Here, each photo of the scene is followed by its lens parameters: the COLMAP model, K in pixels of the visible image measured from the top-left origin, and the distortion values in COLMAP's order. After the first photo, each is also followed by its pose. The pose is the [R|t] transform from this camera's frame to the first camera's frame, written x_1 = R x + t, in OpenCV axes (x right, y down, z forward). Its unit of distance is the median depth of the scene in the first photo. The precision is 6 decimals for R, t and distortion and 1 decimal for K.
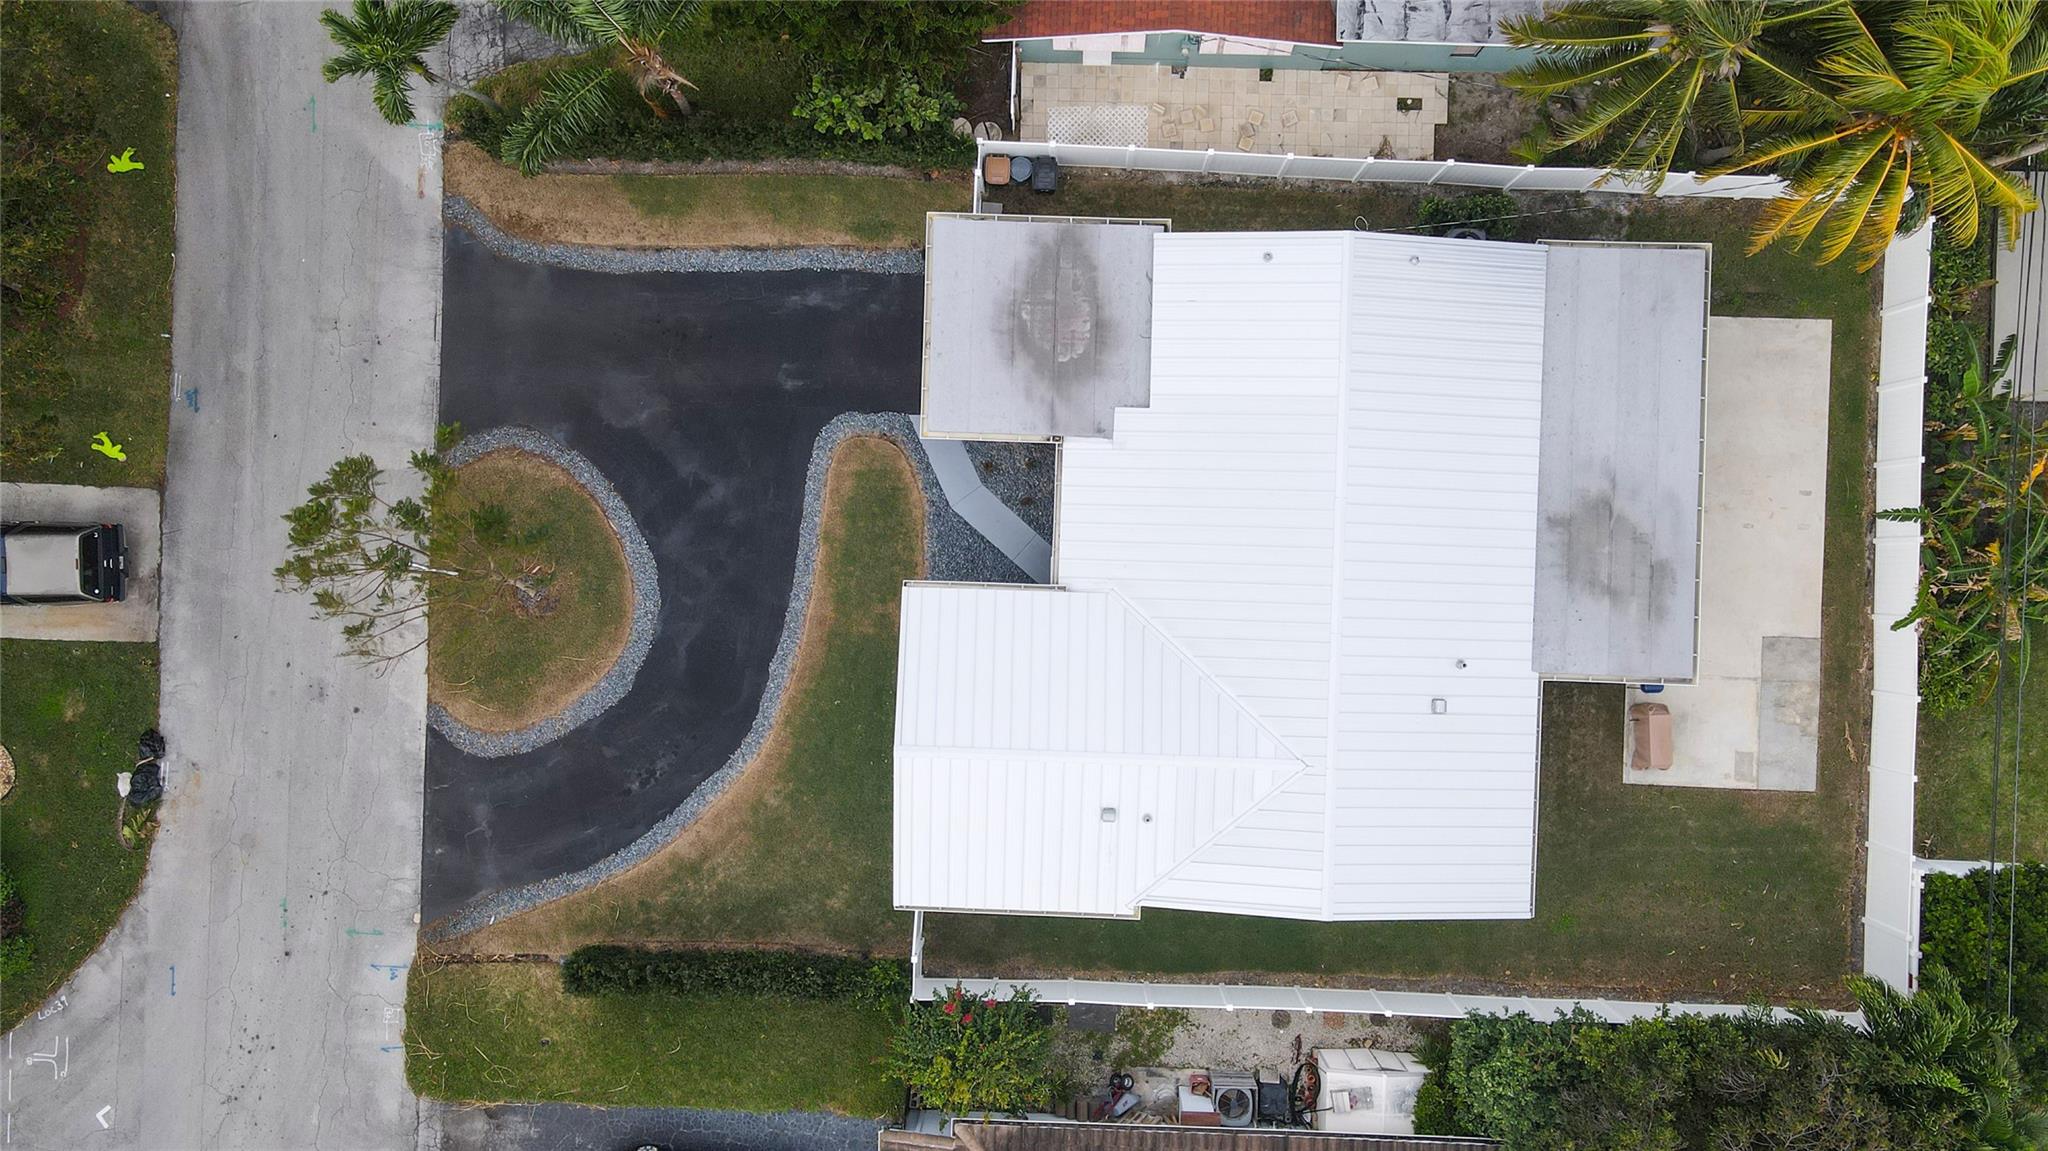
lens RADIAL K [[1505.6, 0, 1024.0], [0, 1505.6, 575.5], [0, 0, 1]] dist [0.000532, 0.000740]
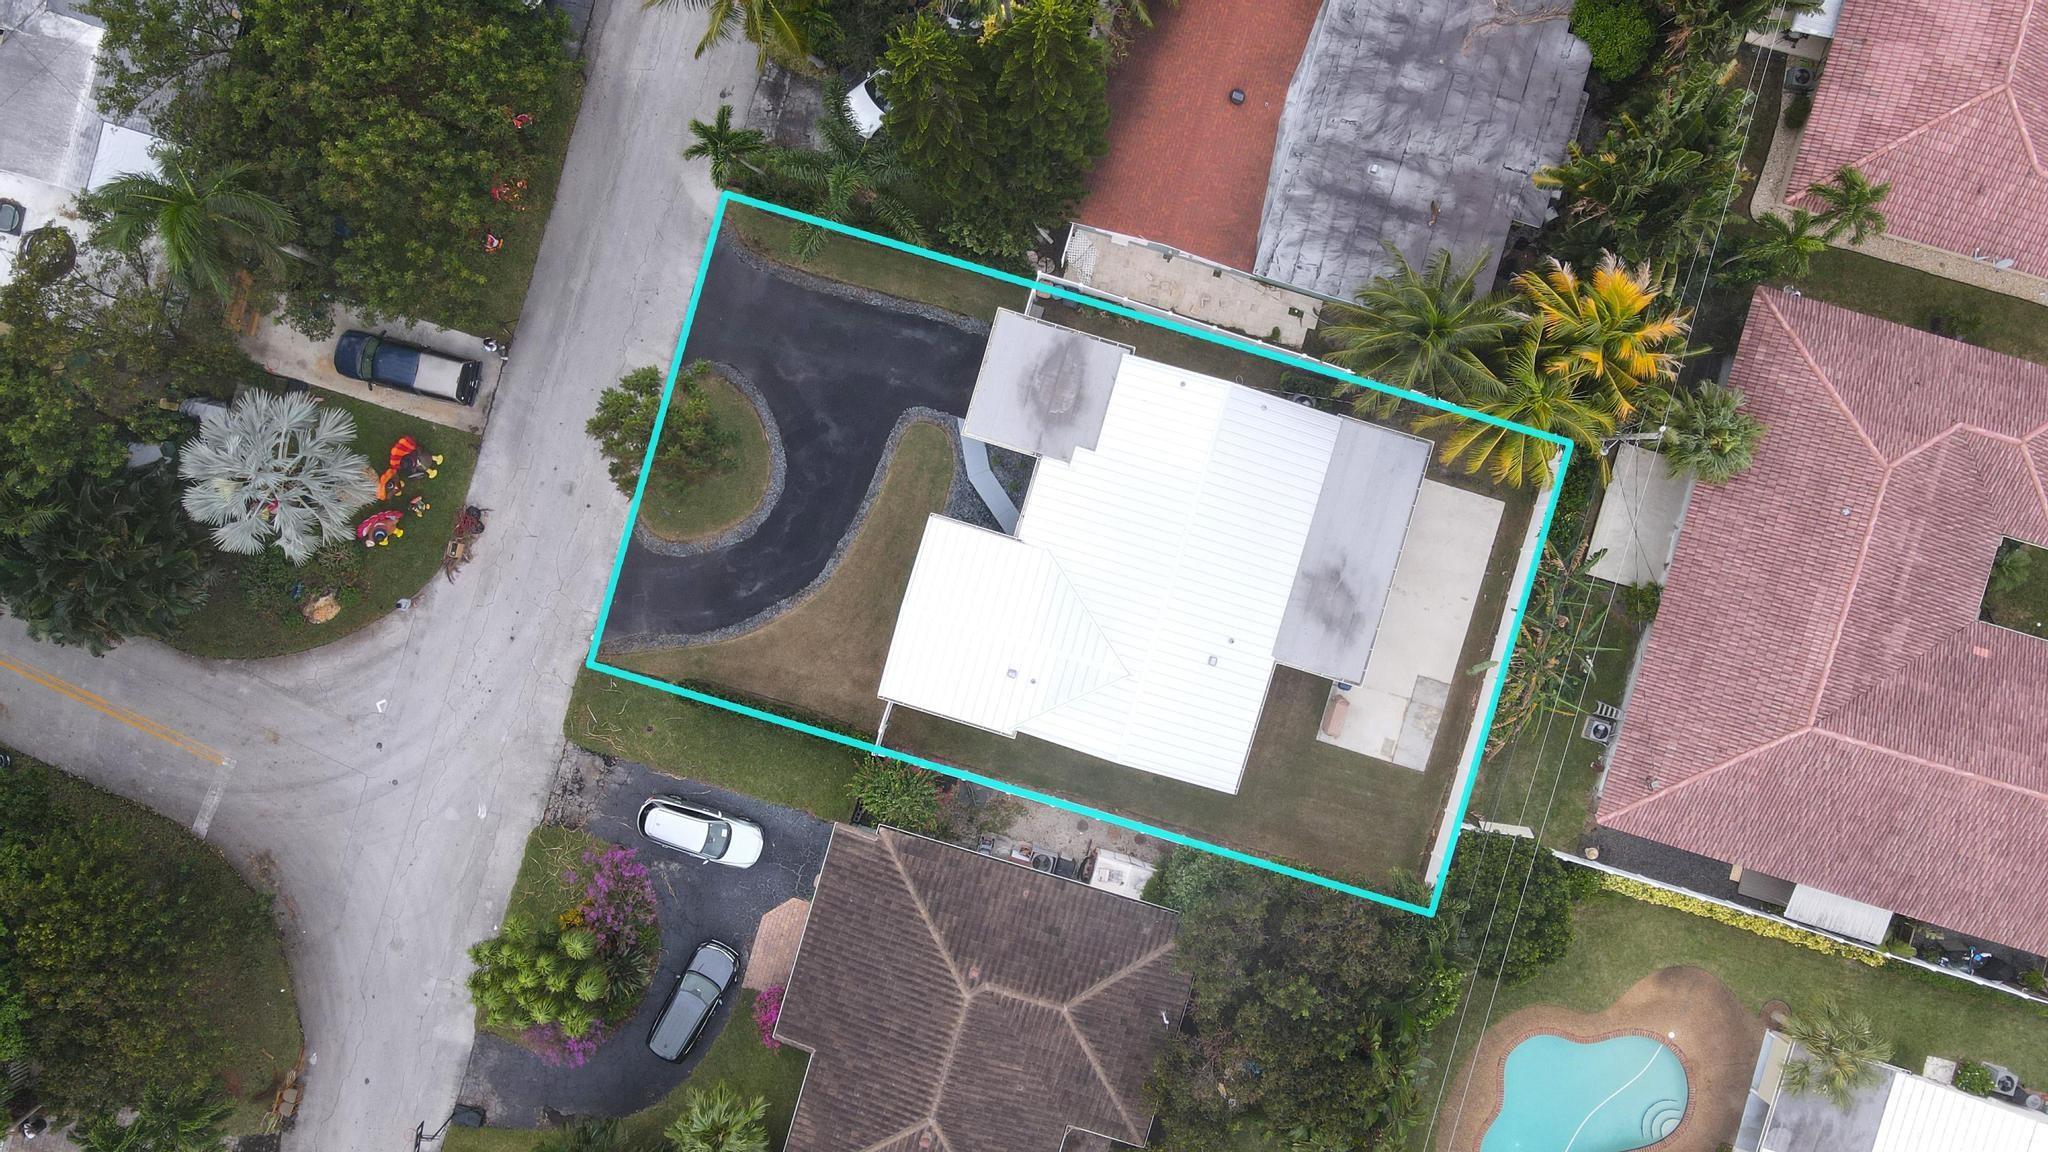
lens RADIAL K [[1505.6, 0, 1024.0], [0, 1505.6, 576.0], [0, 0, 1]] dist [0.000532, 0.000740]
pose [[0.967675, 0.252130, 0.006027, 0.029230], [-0.252197, 0.967531, 0.016758, 0.016656], [-0.001606, -0.017737, 0.999841, -0.687152]]
